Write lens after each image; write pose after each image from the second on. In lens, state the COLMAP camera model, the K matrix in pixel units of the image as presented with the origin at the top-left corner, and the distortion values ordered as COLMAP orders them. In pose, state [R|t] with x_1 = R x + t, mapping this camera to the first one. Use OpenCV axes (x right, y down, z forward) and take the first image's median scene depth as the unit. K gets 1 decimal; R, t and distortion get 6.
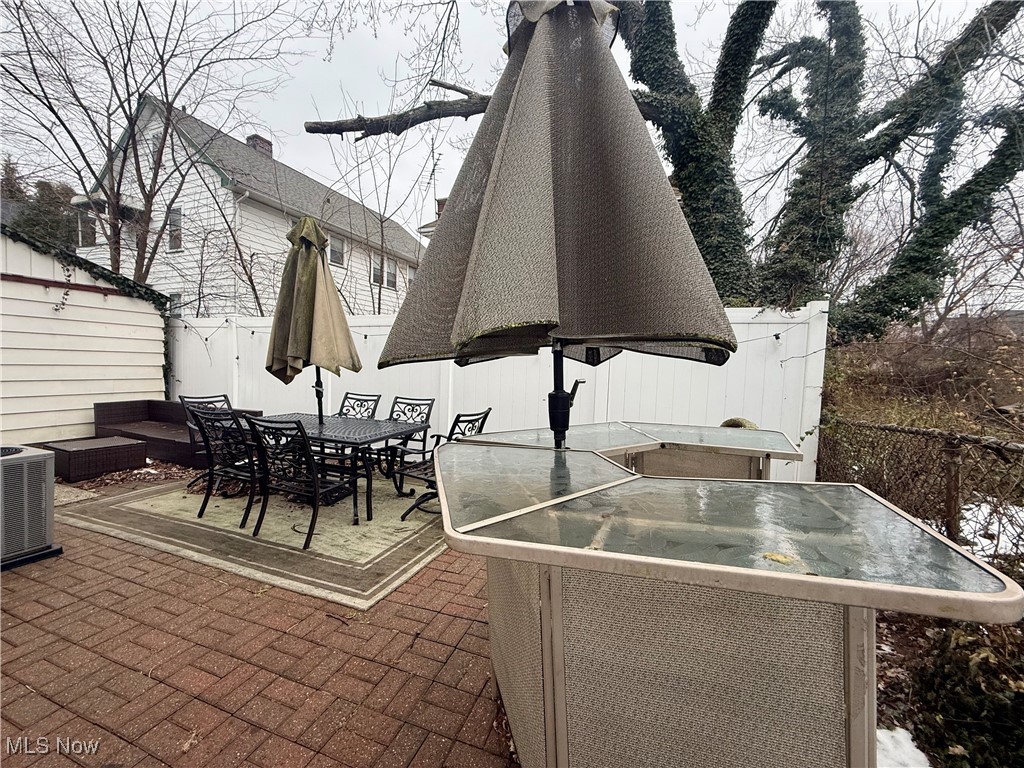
lens RADIAL K [[407.0, 0, 510.0], [0, 407.0, 383.1], [0, 0, 1]] dist [0.001097, -0.000543]
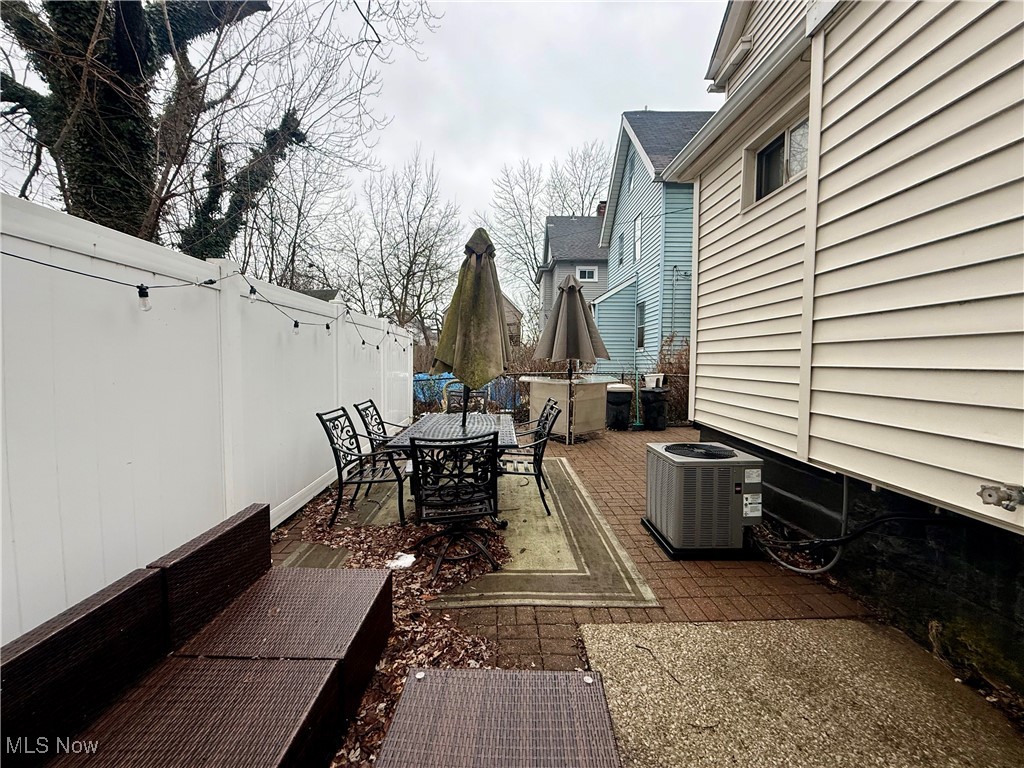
lens RADIAL K [[407.0, 0, 510.2], [0, 407.0, 382.8], [0, 0, 1]] dist [0.001097, -0.000543]
pose [[-0.381677, -0.081243, 0.920718, -0.929632], [0.025783, 0.994806, 0.098468, -0.067734], [-0.923936, 0.061322, -0.377600, 0.819029]]
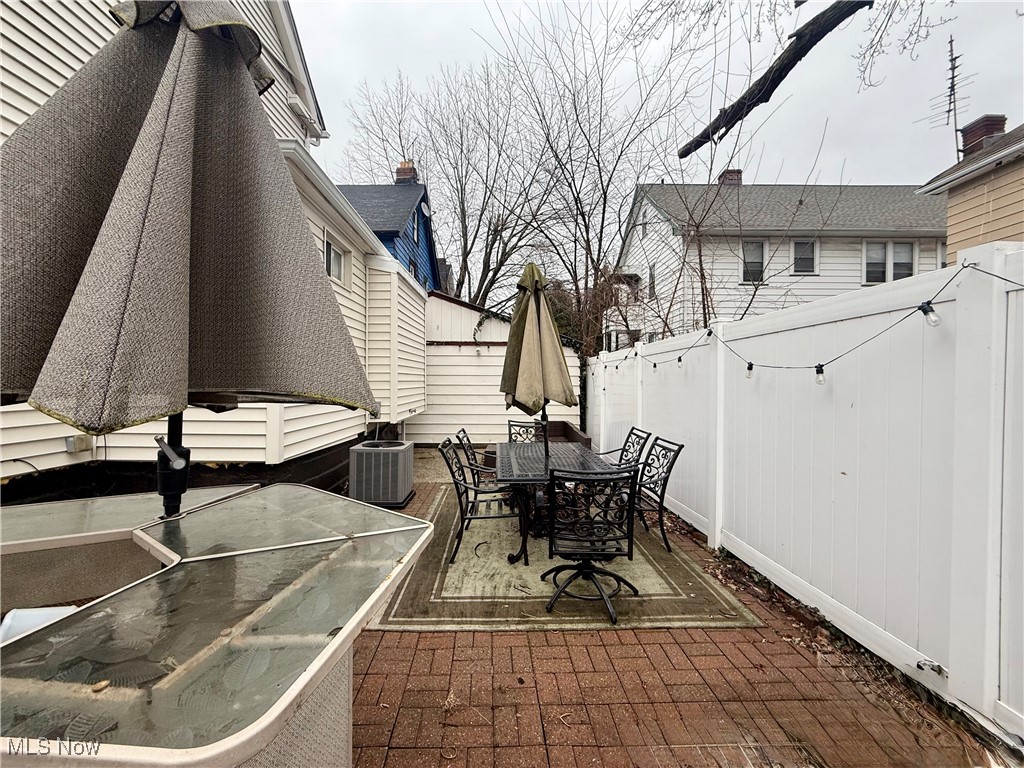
lens RADIAL K [[407.0, 0, 509.6], [0, 407.0, 383.2], [0, 0, 1]] dist [0.001097, -0.000543]
pose [[0.387244, -0.022354, -0.921706, 0.292934], [-0.034727, 0.998643, -0.038810, -0.026372], [0.921323, 0.047037, 0.385942, 0.324901]]
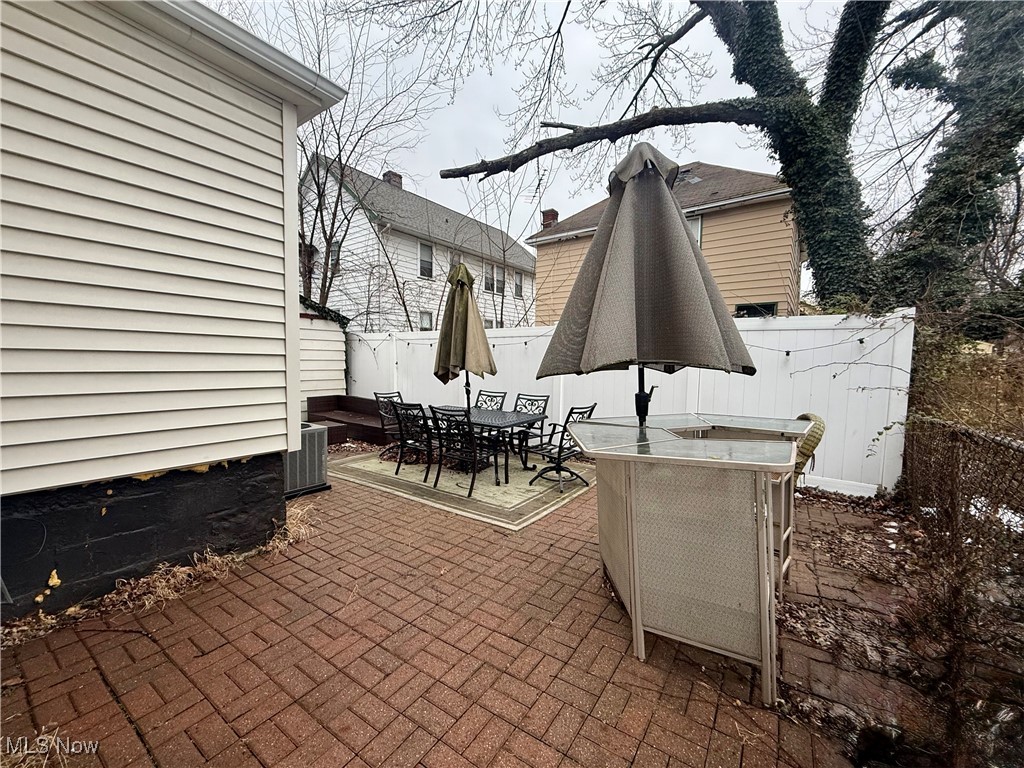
lens RADIAL K [[407.0, 0, 510.0], [0, 407.0, 383.1], [0, 0, 1]] dist [0.001097, -0.000543]
pose [[0.970034, -0.001998, -0.242961, 0.000621], [0.004263, 0.999952, 0.008796, -0.008713], [0.242932, -0.009568, 0.969996, -0.185624]]
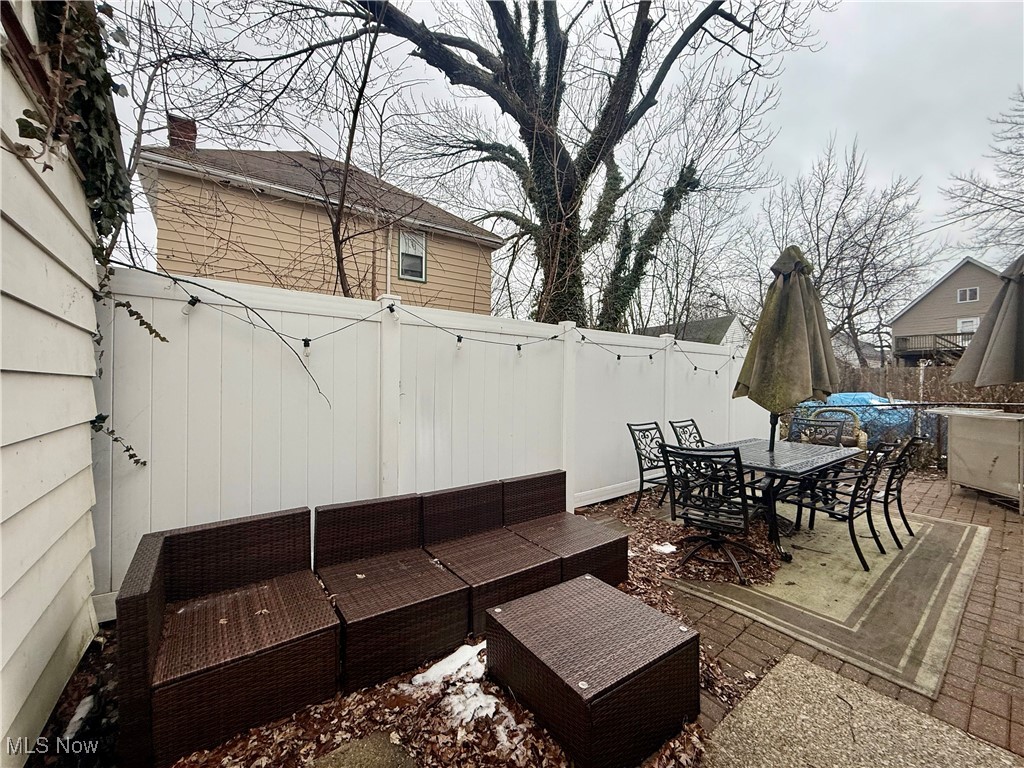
lens RADIAL K [[407.0, 0, 509.4], [0, 407.0, 382.9], [0, 0, 1]] dist [0.001097, -0.000543]
pose [[0.521738, -0.021917, 0.852824, -1.054286], [0.048481, 0.998816, -0.003991, -0.059555], [-0.851727, 0.043428, 0.522183, 0.655222]]
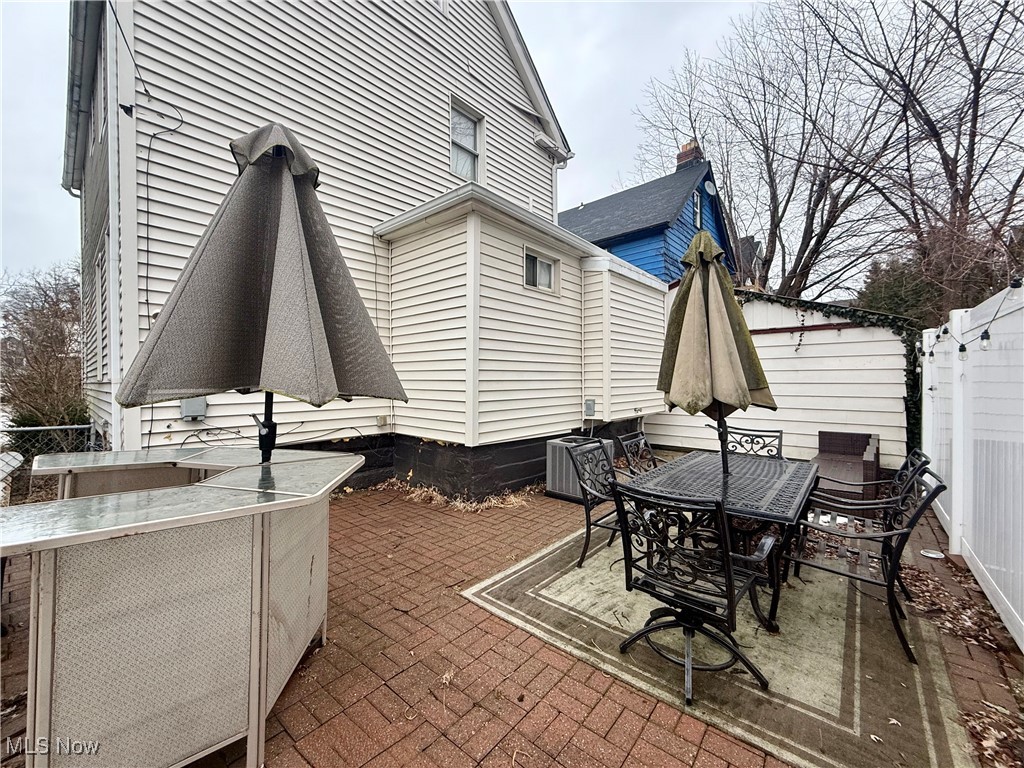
lens RADIAL K [[407.0, 0, 508.9], [0, 407.0, 382.0], [0, 0, 1]] dist [0.001097, -0.000543]
pose [[-0.337824, -0.021045, -0.940974, 0.285951], [-0.045578, 0.998943, -0.005979, -0.035786], [0.940105, 0.040868, -0.338426, 0.554223]]
